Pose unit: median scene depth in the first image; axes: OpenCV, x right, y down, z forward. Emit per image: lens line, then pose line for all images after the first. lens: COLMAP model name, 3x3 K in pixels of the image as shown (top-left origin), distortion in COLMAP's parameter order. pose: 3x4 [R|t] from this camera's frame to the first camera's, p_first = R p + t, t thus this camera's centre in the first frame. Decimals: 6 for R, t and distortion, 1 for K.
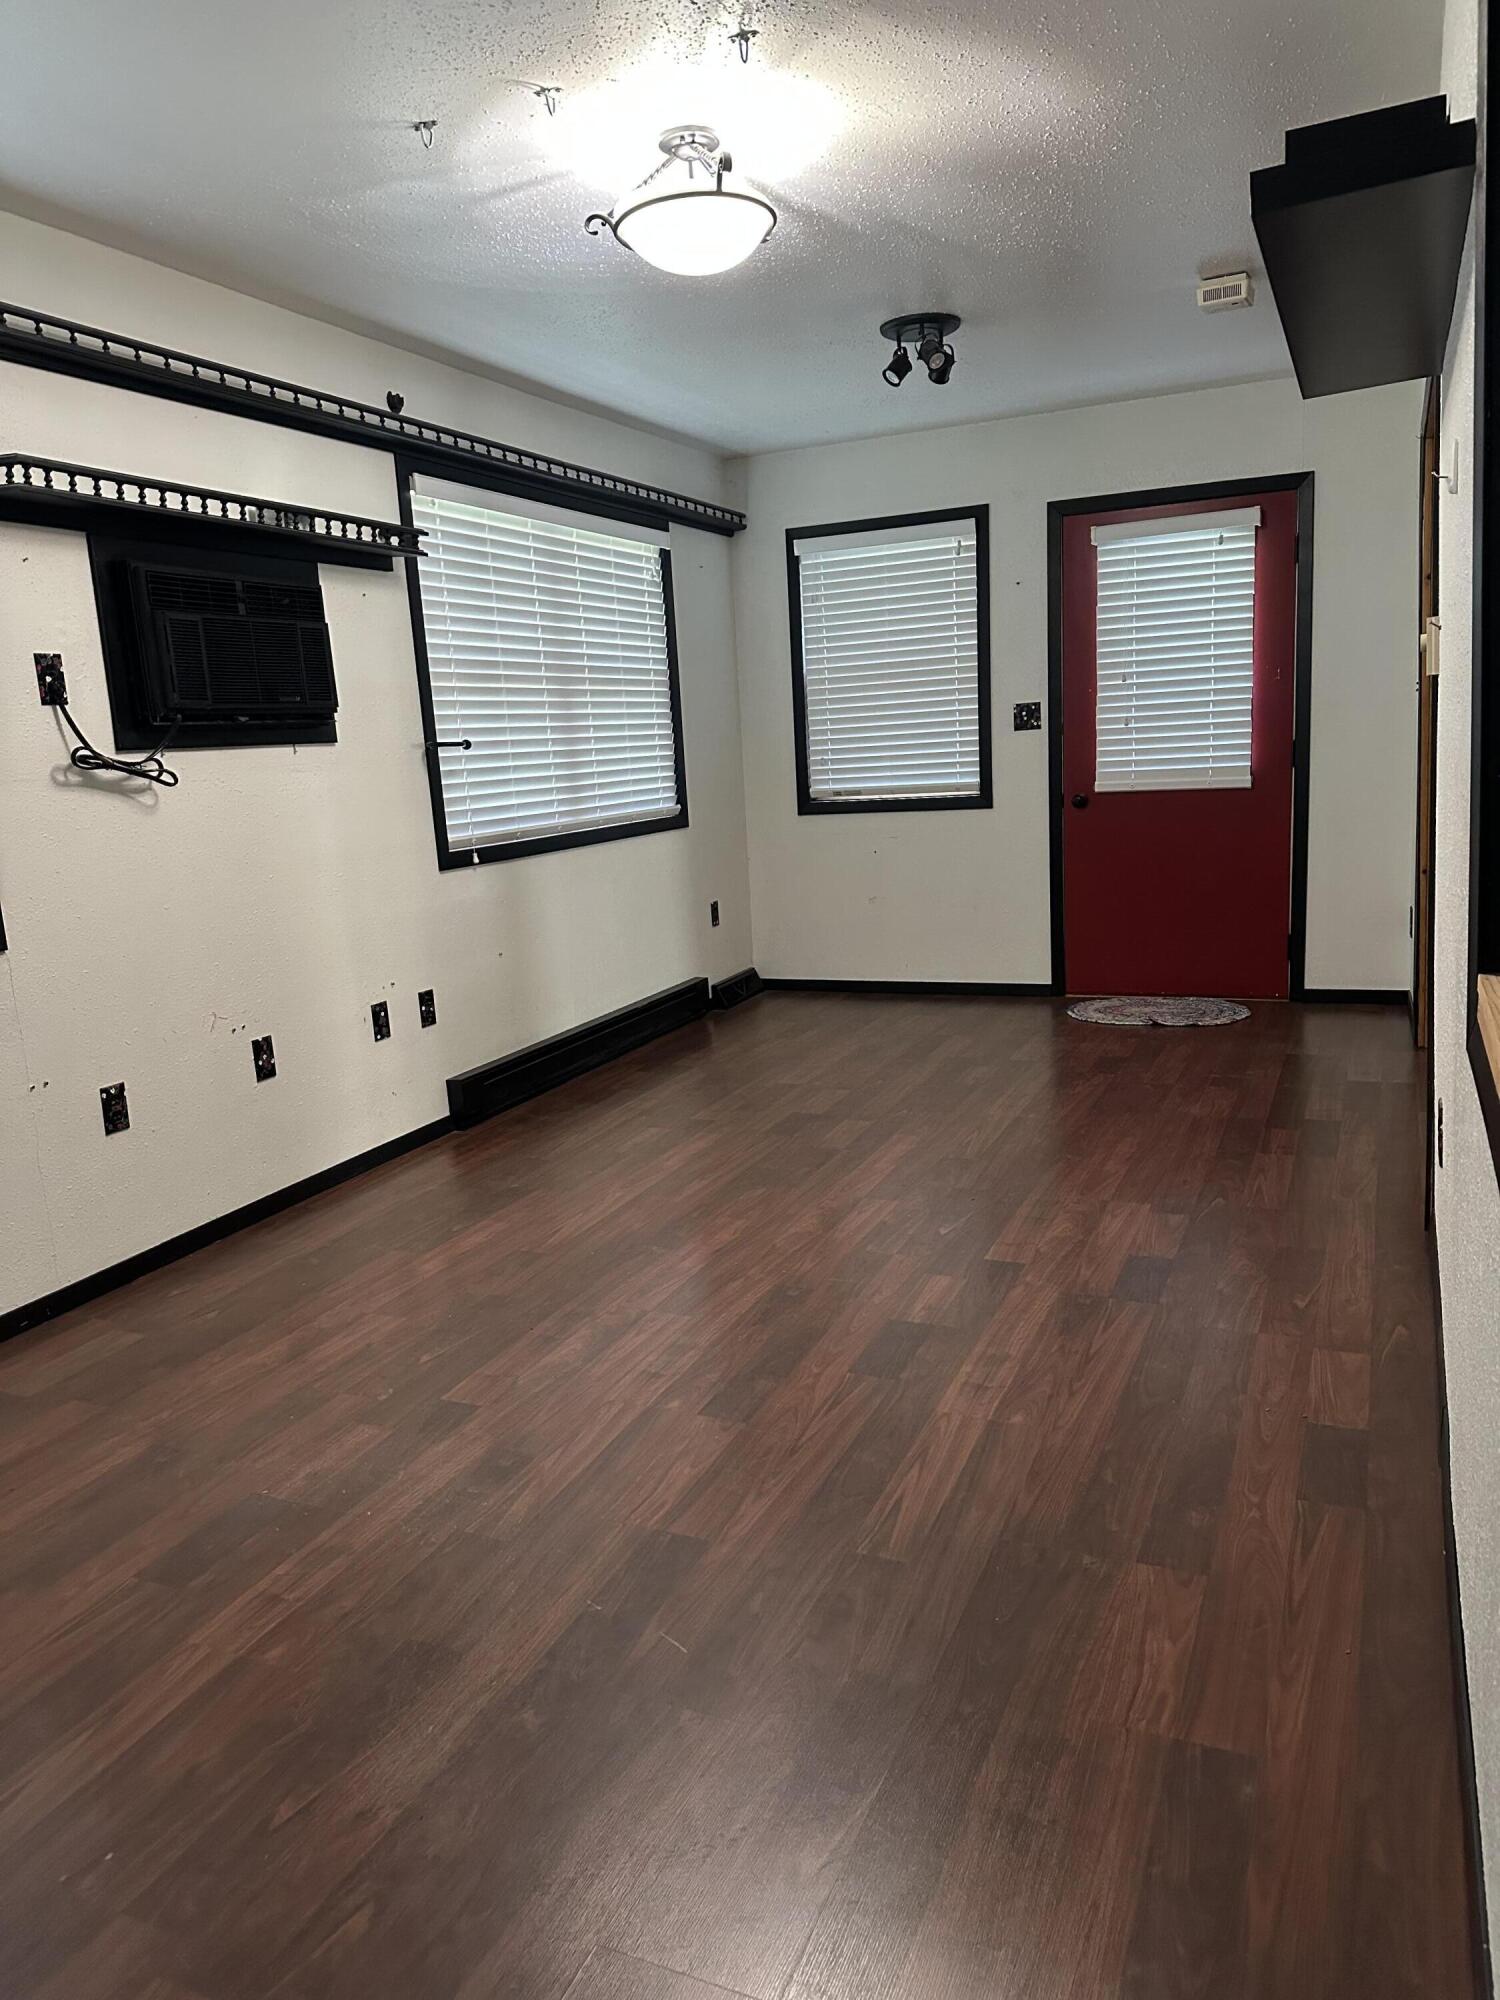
lens RADIAL K [[1398.9, 0, 754.1], [0, 1398.9, 993.0], [0, 0, 1]] dist [0.051980, -0.062058]
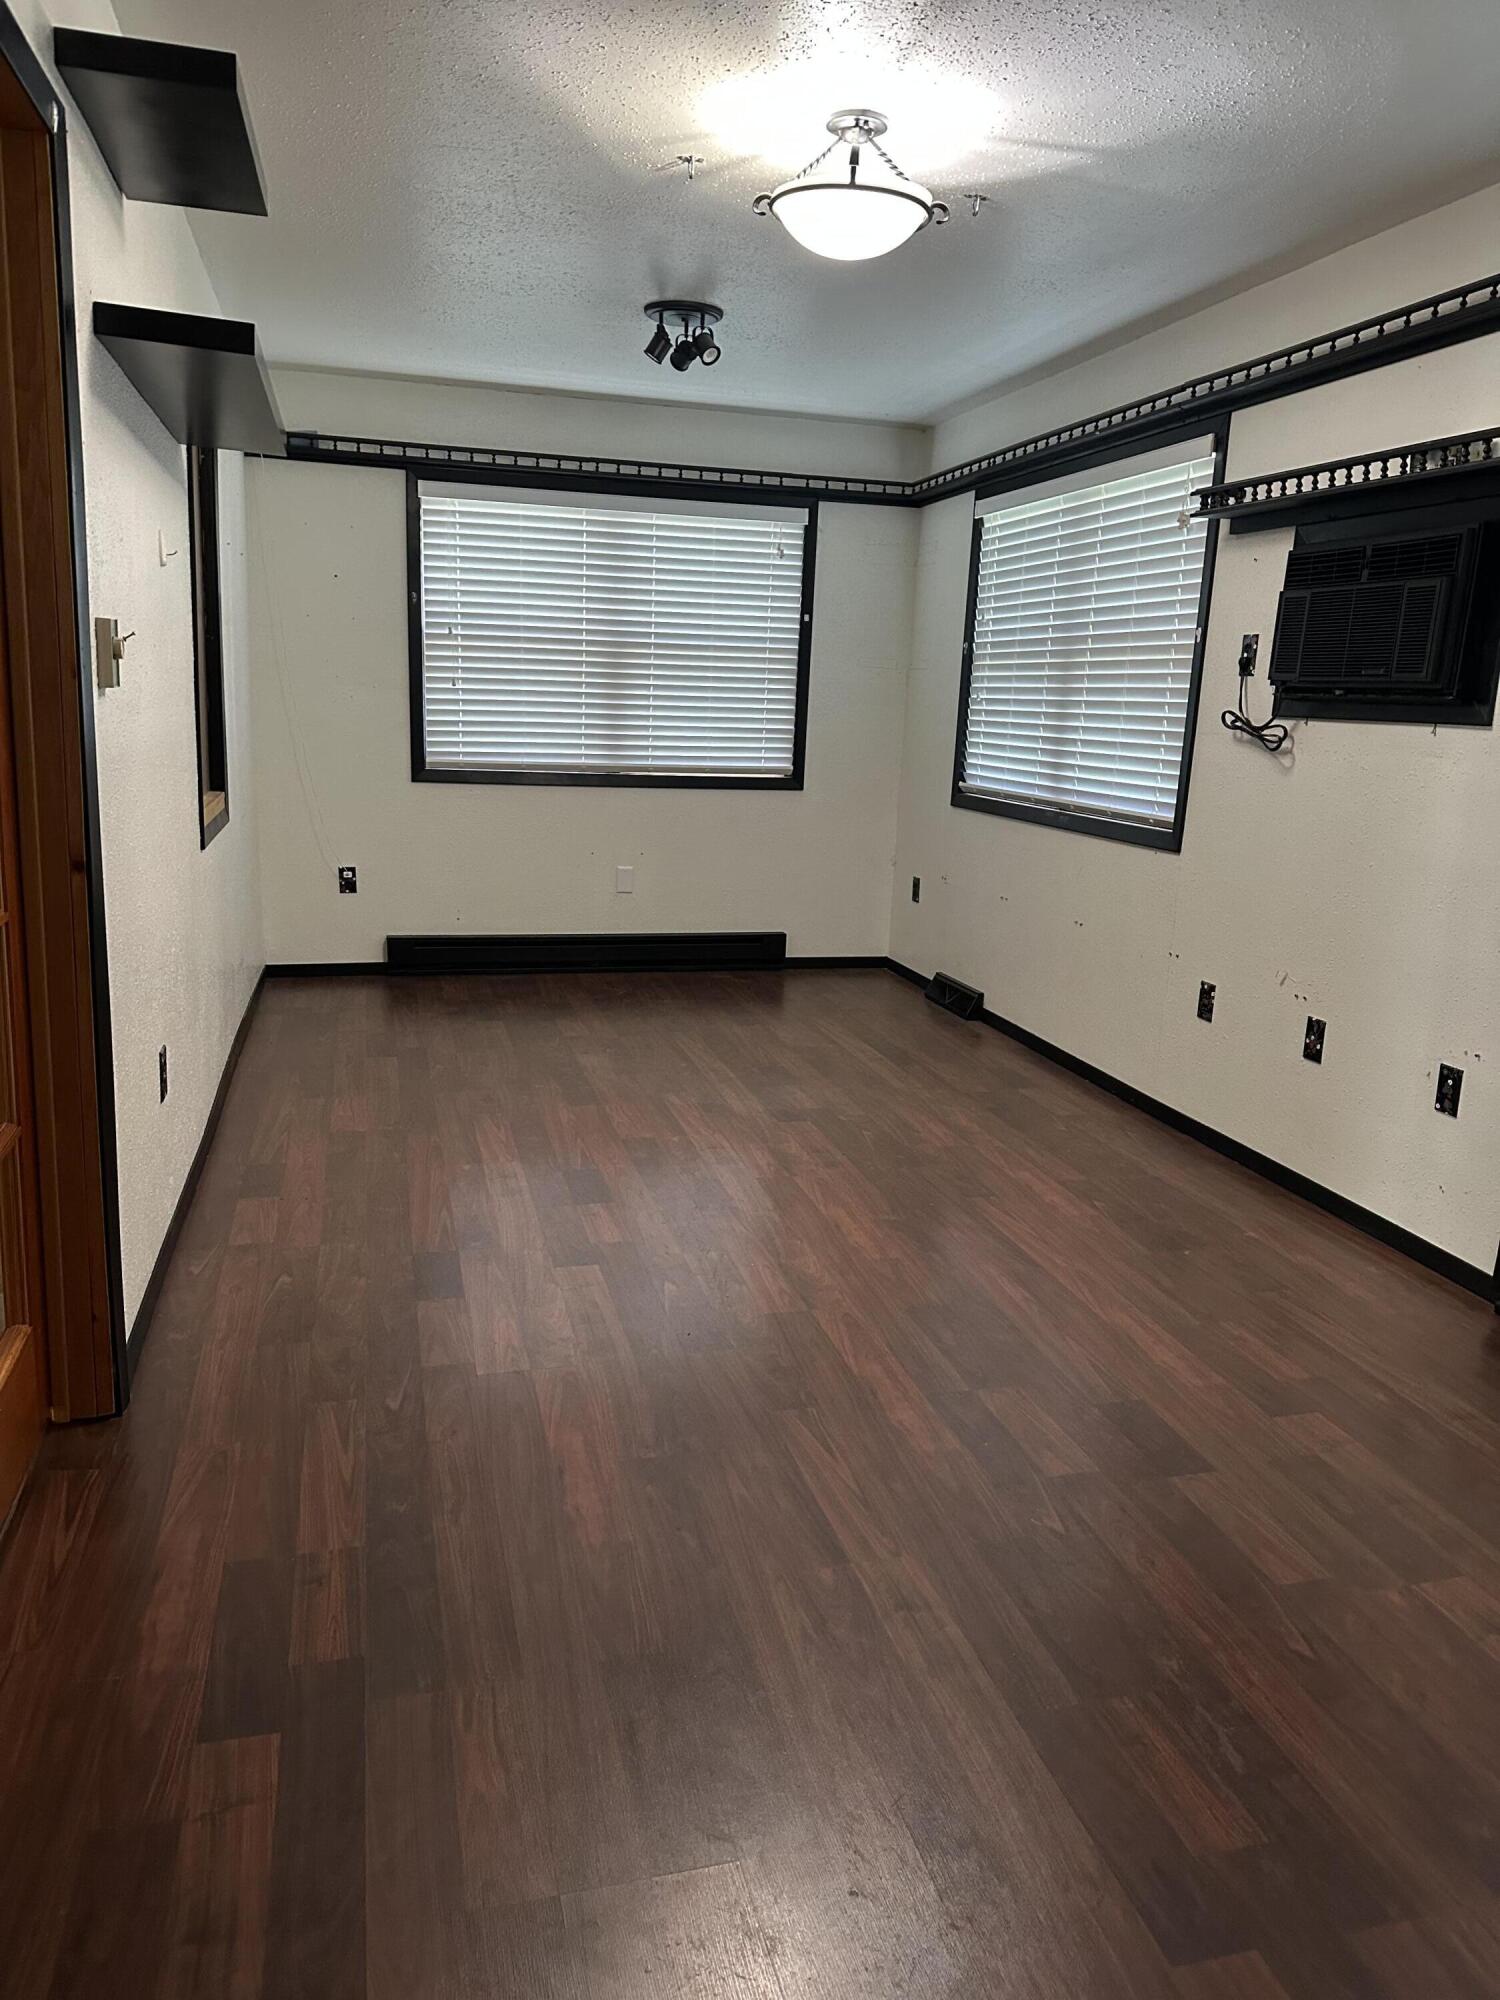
lens RADIAL K [[1398.9, 0, 747.6], [0, 1398.9, 1010.7], [0, 0, 1]] dist [0.051980, -0.062058]
pose [[-0.780380, 0.168393, -0.602205, 0.643809], [-0.103895, 0.914754, 0.390424, -0.369783], [0.616614, 0.367245, -0.696361, 1.681840]]
